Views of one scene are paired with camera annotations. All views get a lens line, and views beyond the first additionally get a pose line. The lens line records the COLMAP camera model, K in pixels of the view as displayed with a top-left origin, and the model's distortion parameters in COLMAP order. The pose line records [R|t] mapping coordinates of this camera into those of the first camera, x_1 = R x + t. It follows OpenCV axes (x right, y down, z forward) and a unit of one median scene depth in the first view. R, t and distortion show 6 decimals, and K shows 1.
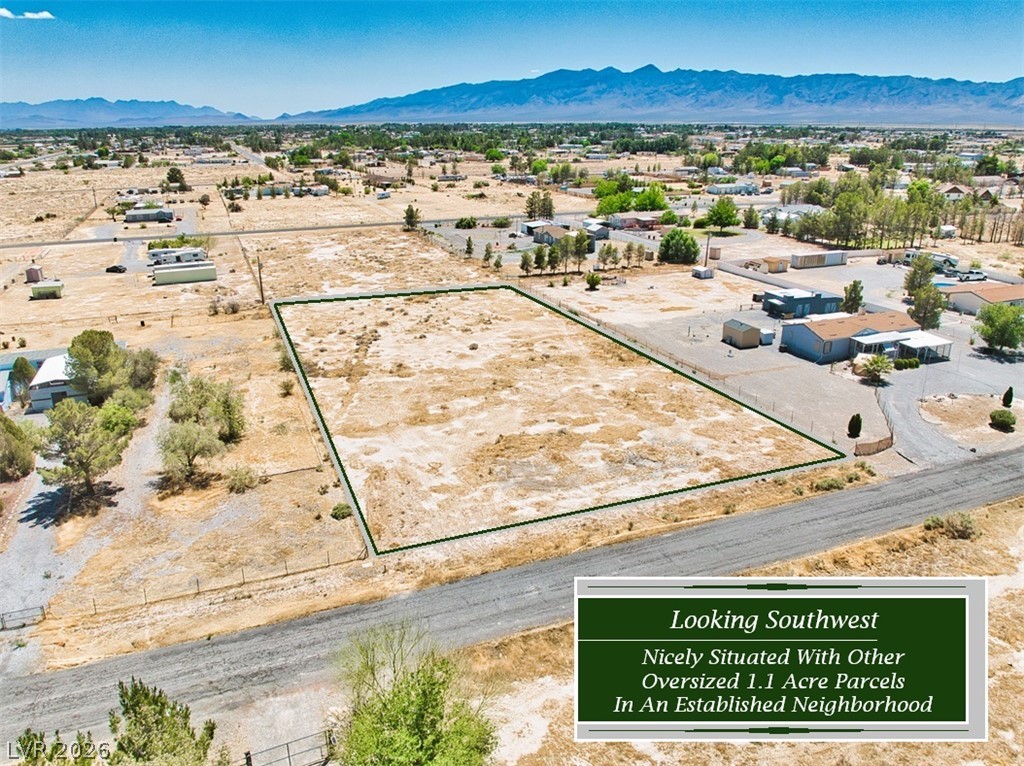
lens RADIAL K [[751.9, 0, 512.8], [0, 751.9, 391.6], [0, 0, 1]] dist [-0.031934, -0.012673]
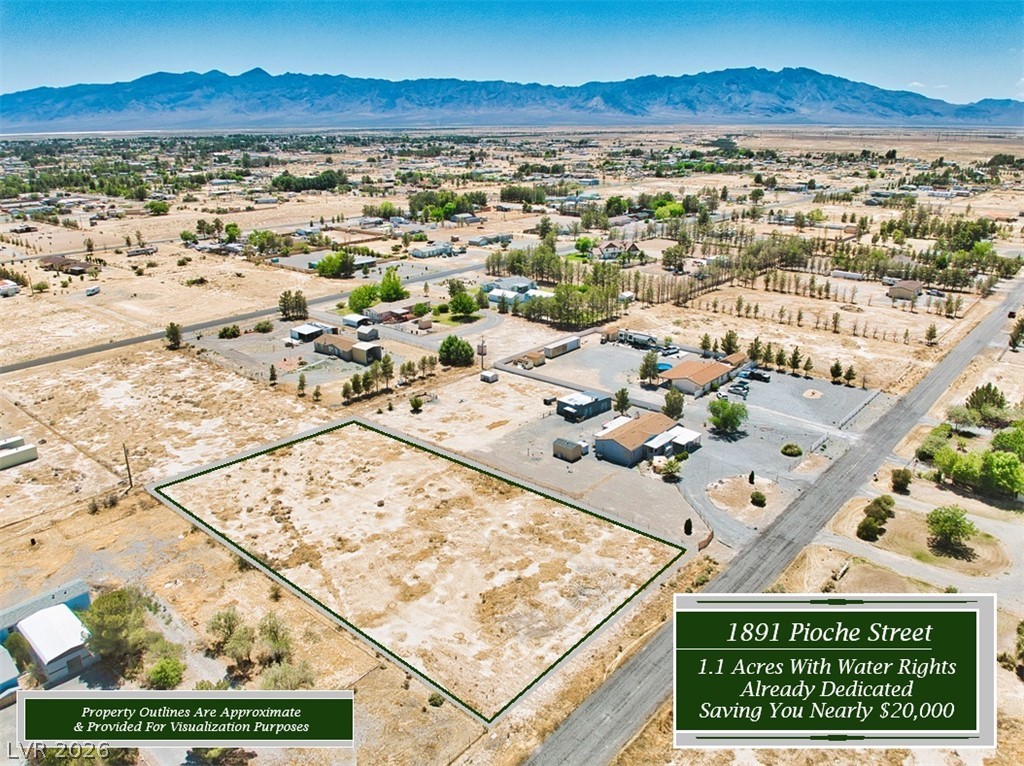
lens RADIAL K [[751.9, 0, 510.6], [0, 751.9, 386.5], [0, 0, 1]] dist [-0.031934, -0.012673]
pose [[0.891337, -0.152612, 0.426881, -0.226994], [0.156951, 0.987284, 0.025241, -0.156841], [-0.425305, 0.044501, 0.903955, -0.119331]]
